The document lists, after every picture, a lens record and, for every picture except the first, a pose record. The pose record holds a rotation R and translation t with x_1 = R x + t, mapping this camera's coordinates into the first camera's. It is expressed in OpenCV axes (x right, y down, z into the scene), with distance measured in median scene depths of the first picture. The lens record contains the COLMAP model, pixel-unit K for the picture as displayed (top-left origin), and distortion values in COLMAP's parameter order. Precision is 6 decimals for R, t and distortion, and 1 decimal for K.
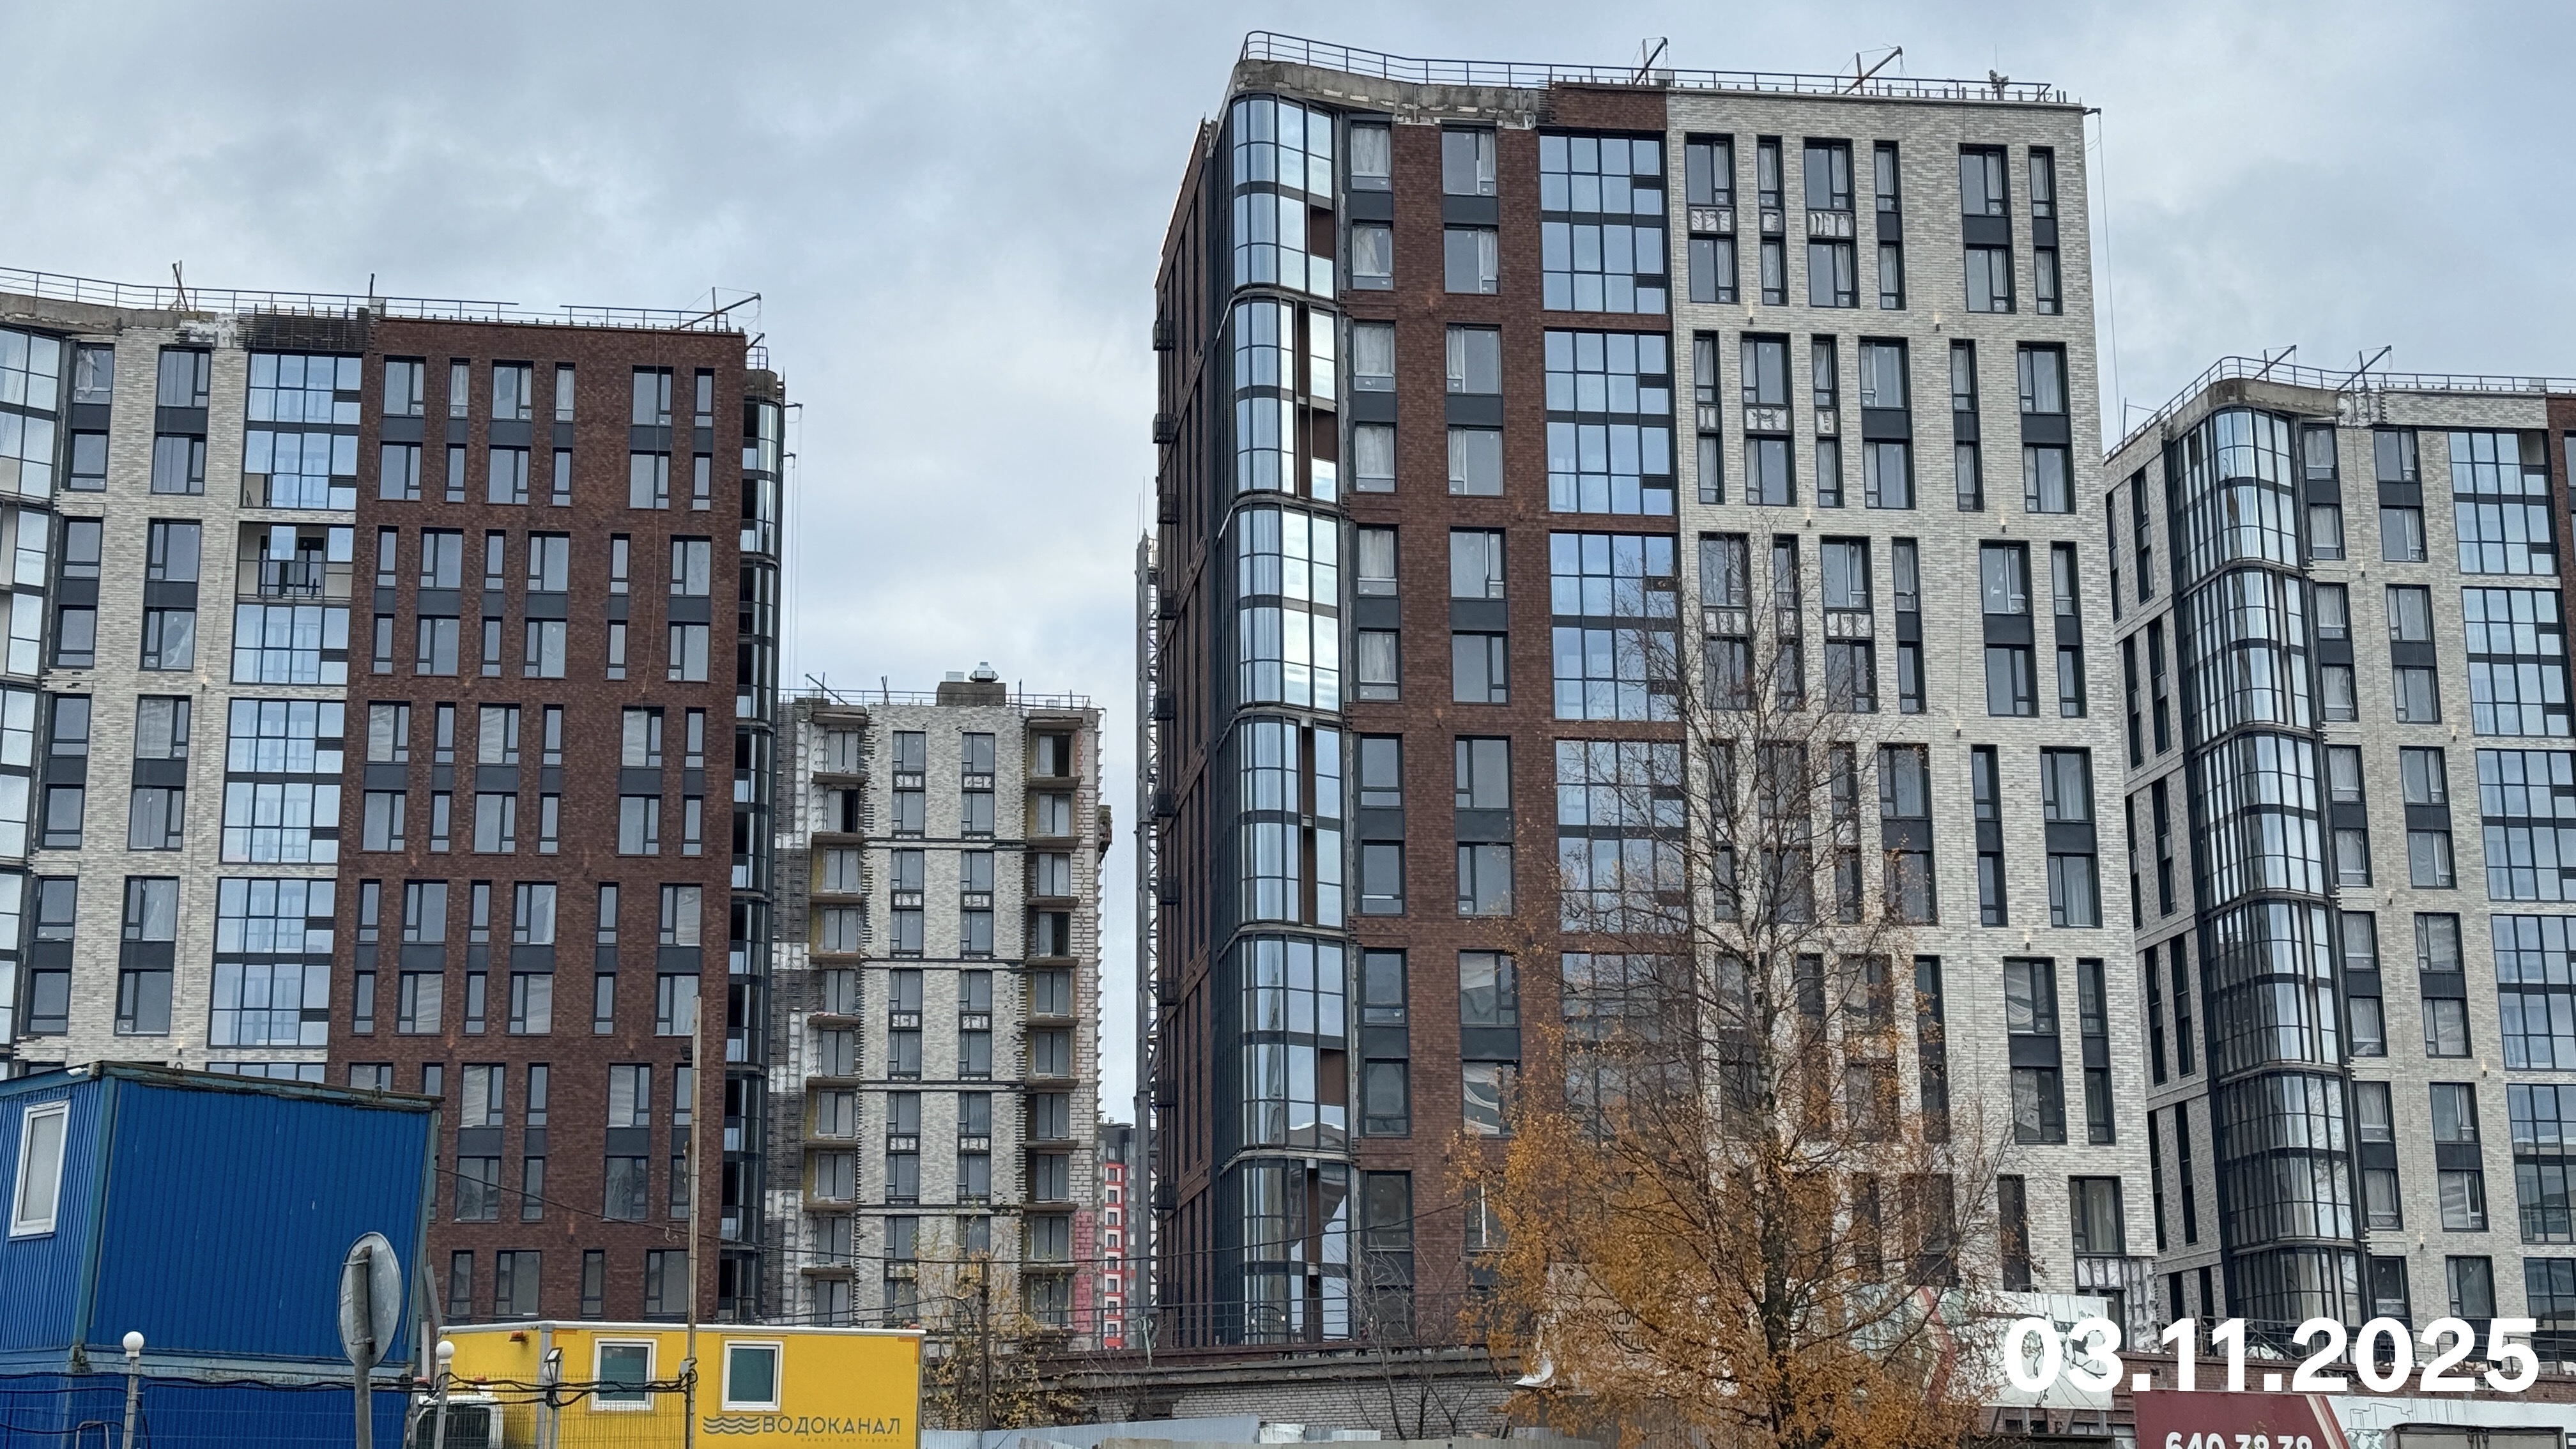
lens RADIAL K [[3545.7, 0, 1288.0], [0, 3545.7, 724.5], [0, 0, 1]] dist [0.126774, -0.079867]
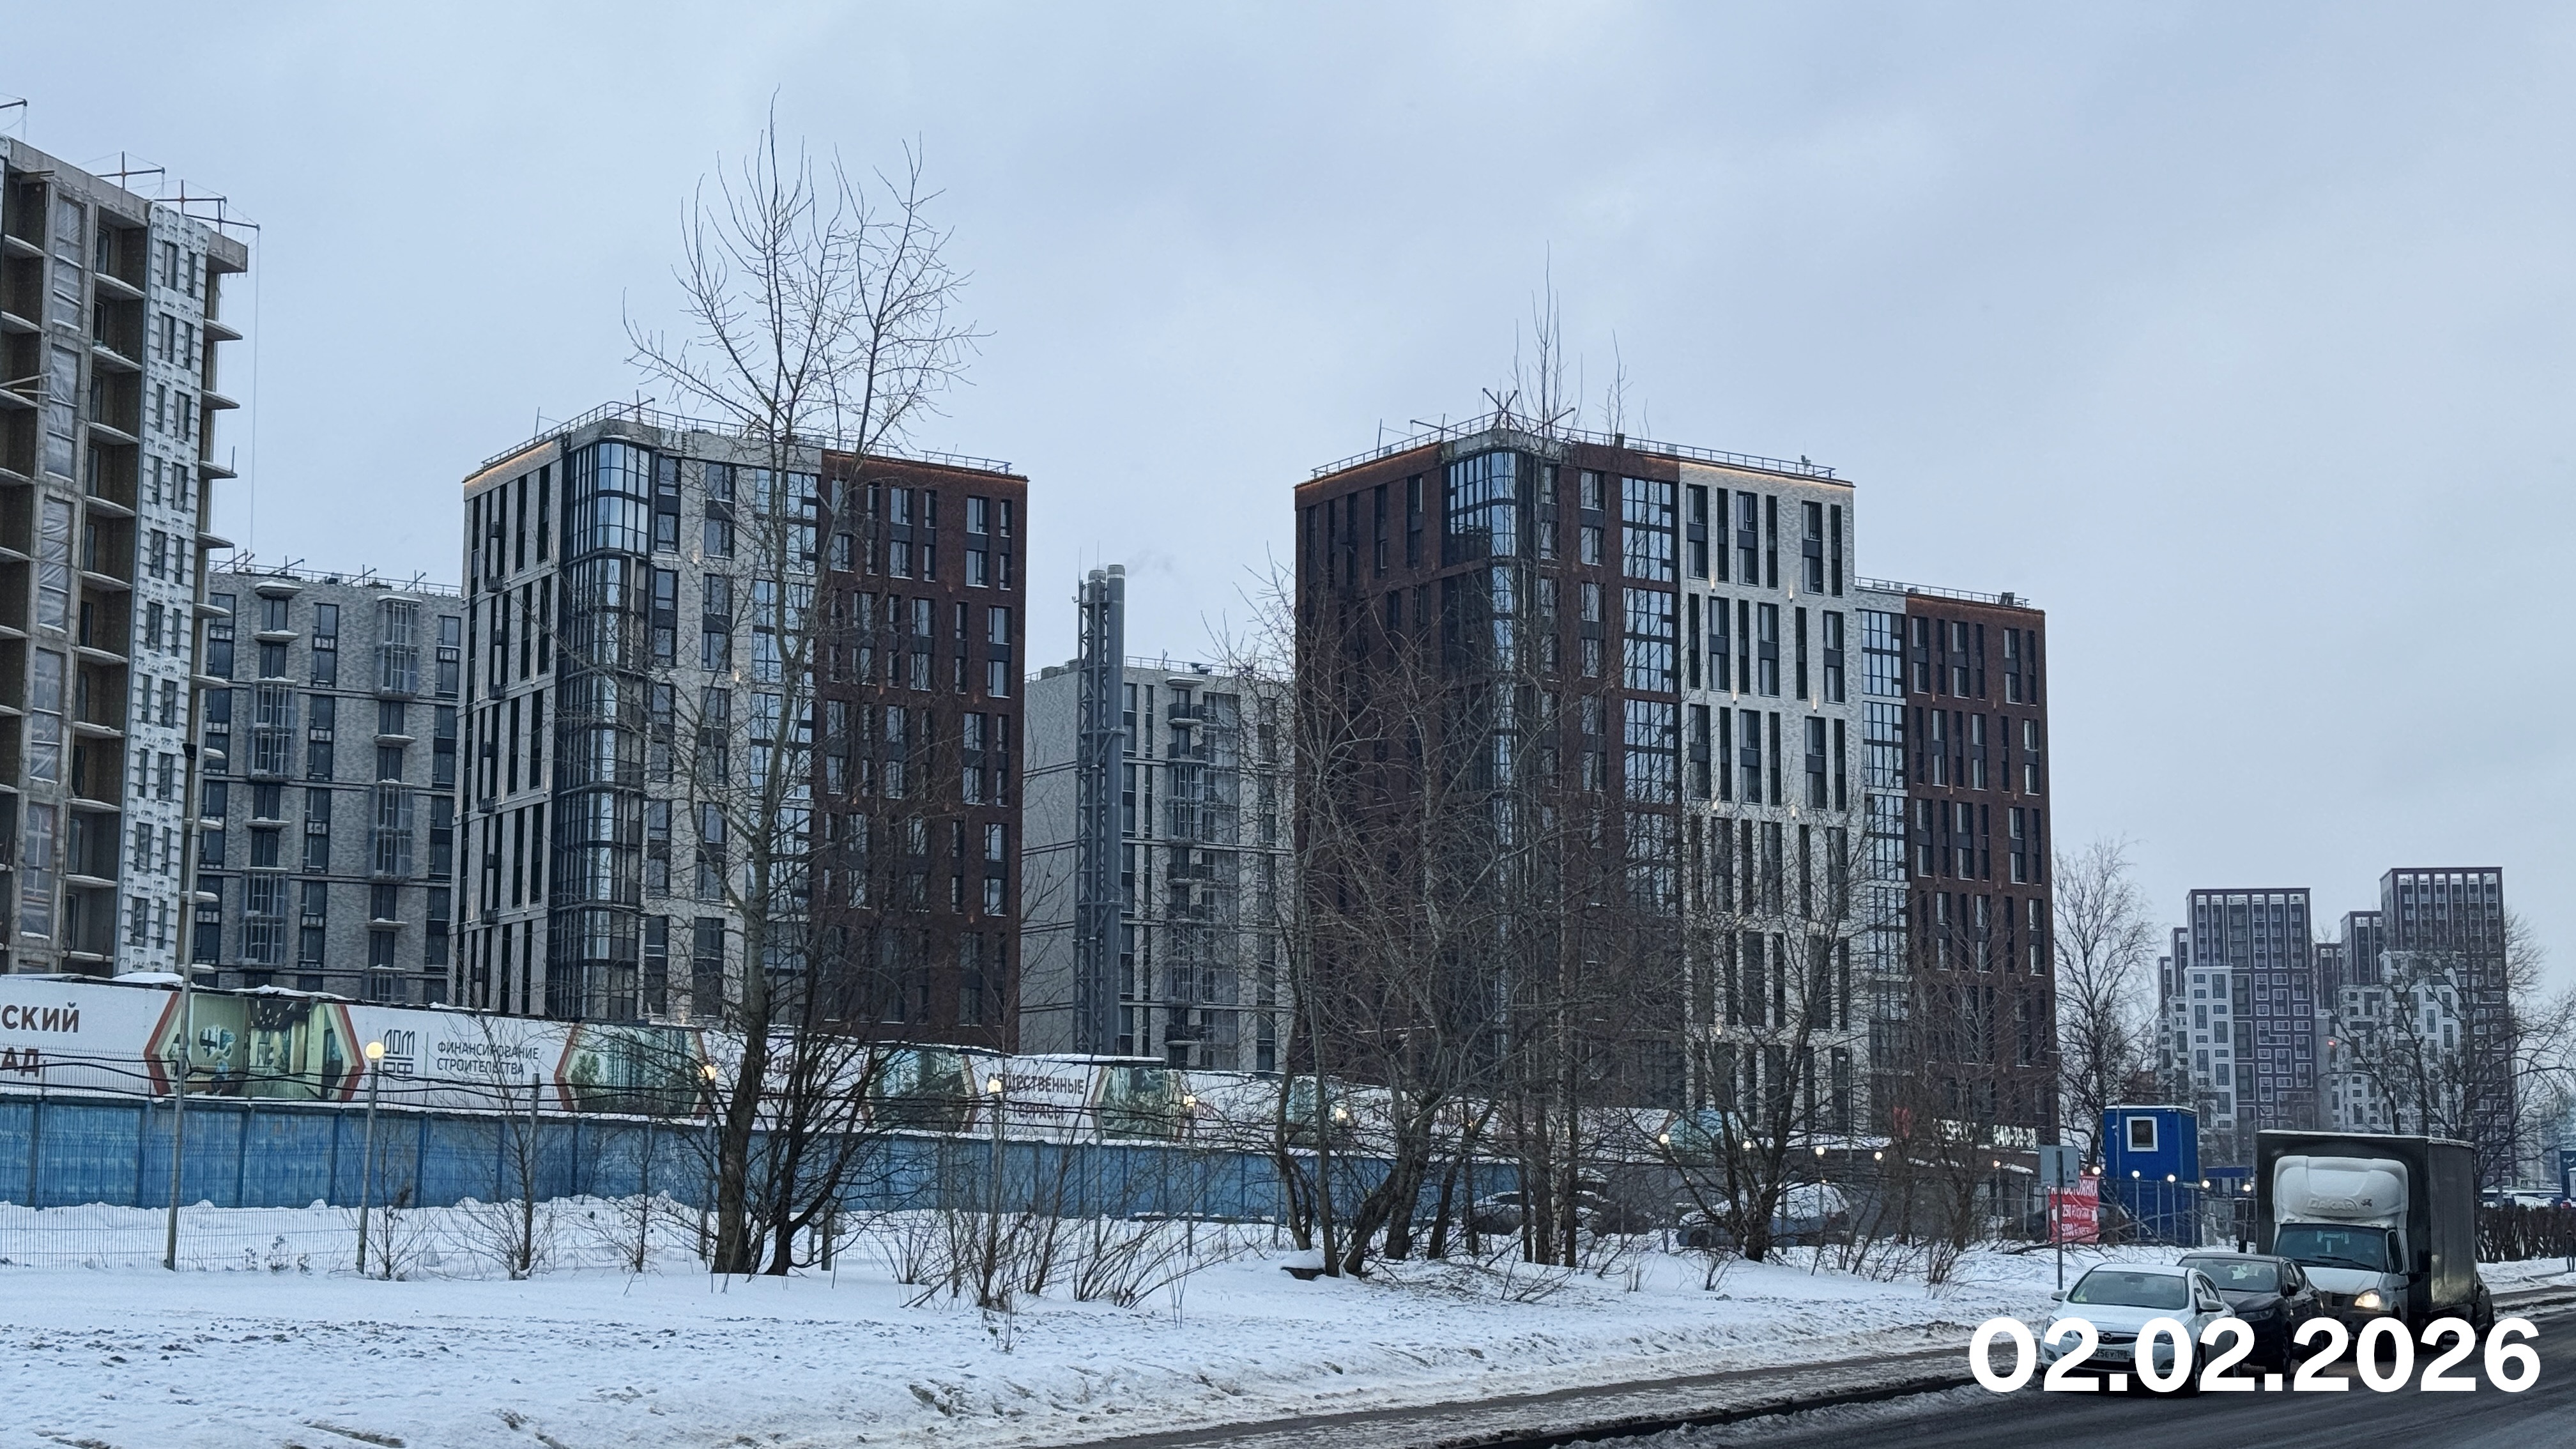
lens RADIAL K [[3504.0, 0, 1288.0], [0, 3504.0, 724.5], [0, 0, 1]] dist [0.127579, -0.030489]
pose [[0.905883, 0.072124, 0.417342, -0.832719], [-0.108350, 0.992067, 0.063738, -0.135336], [-0.409435, -0.102958, 0.906511, -0.590840]]
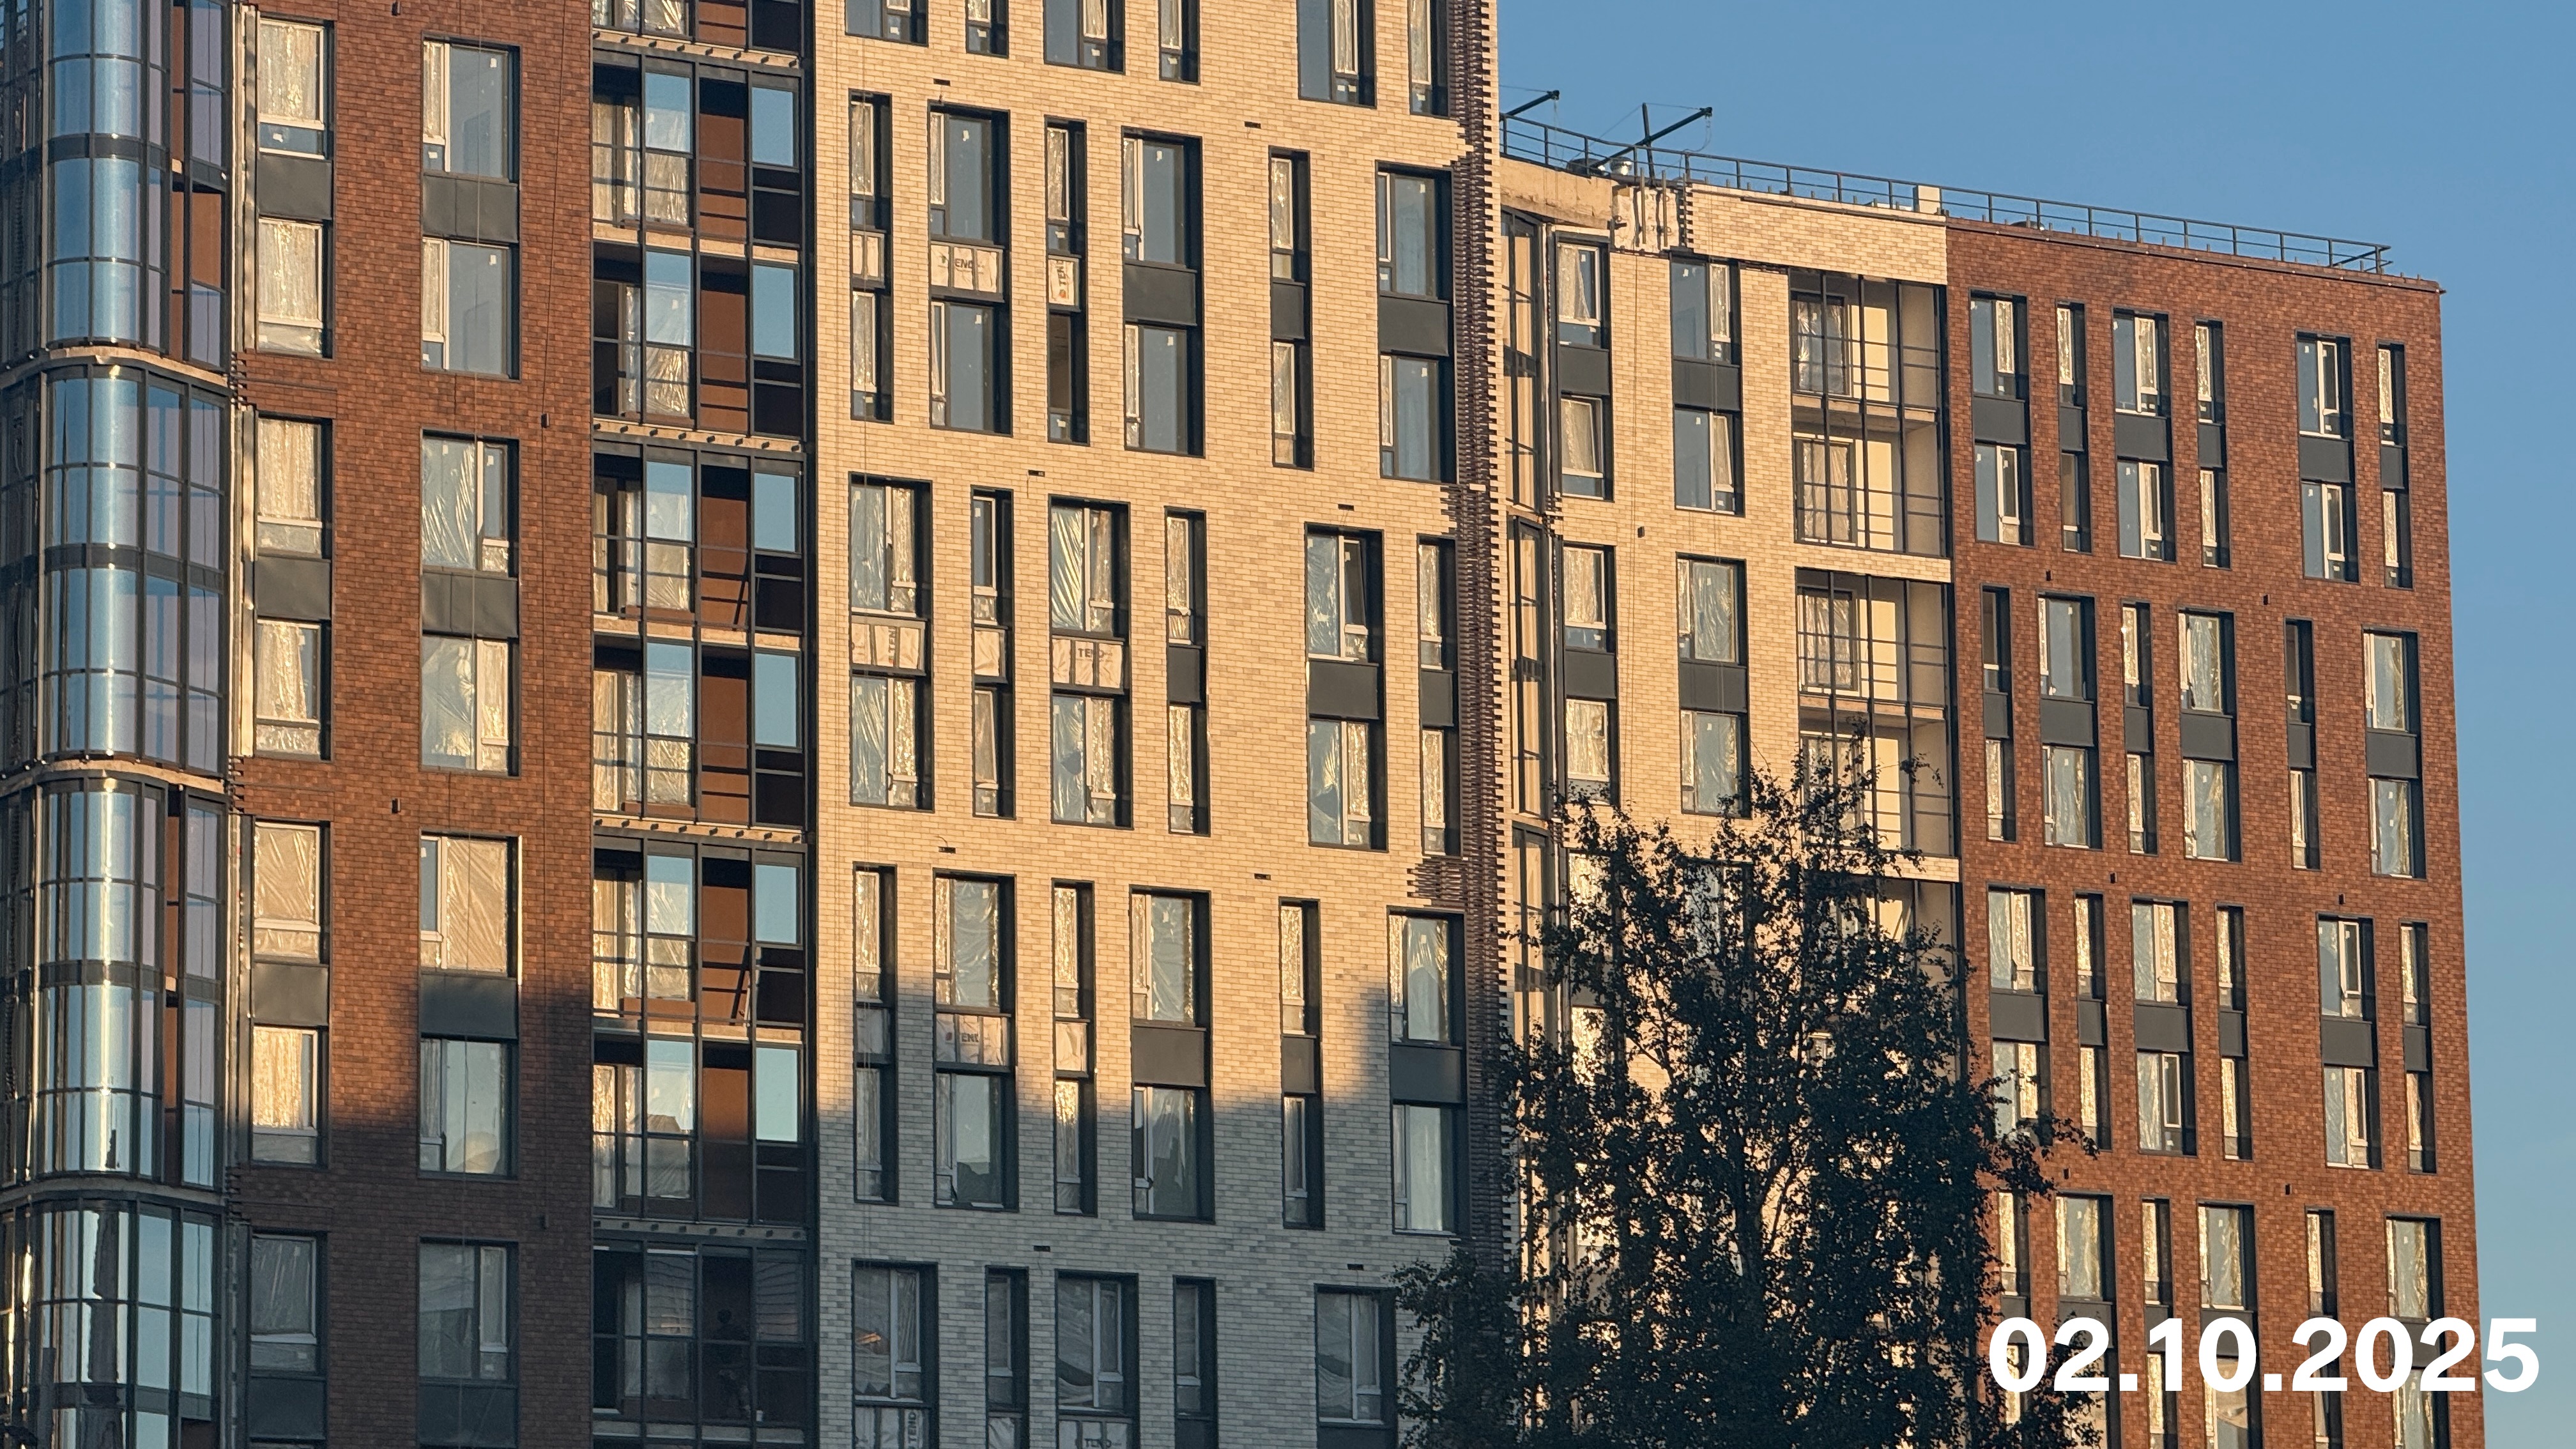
lens RADIAL K [[8899.6, 0, 1260.6], [0, 8899.6, 673.6], [0, 0, 1]] dist [0.222095, 0.951862]
pose [[0.917578, 0.069929, 0.391357, -0.343278], [-0.085943, 0.996022, 0.023532, -0.059319], [-0.388154, -0.055227, 0.919938, -0.260195]]
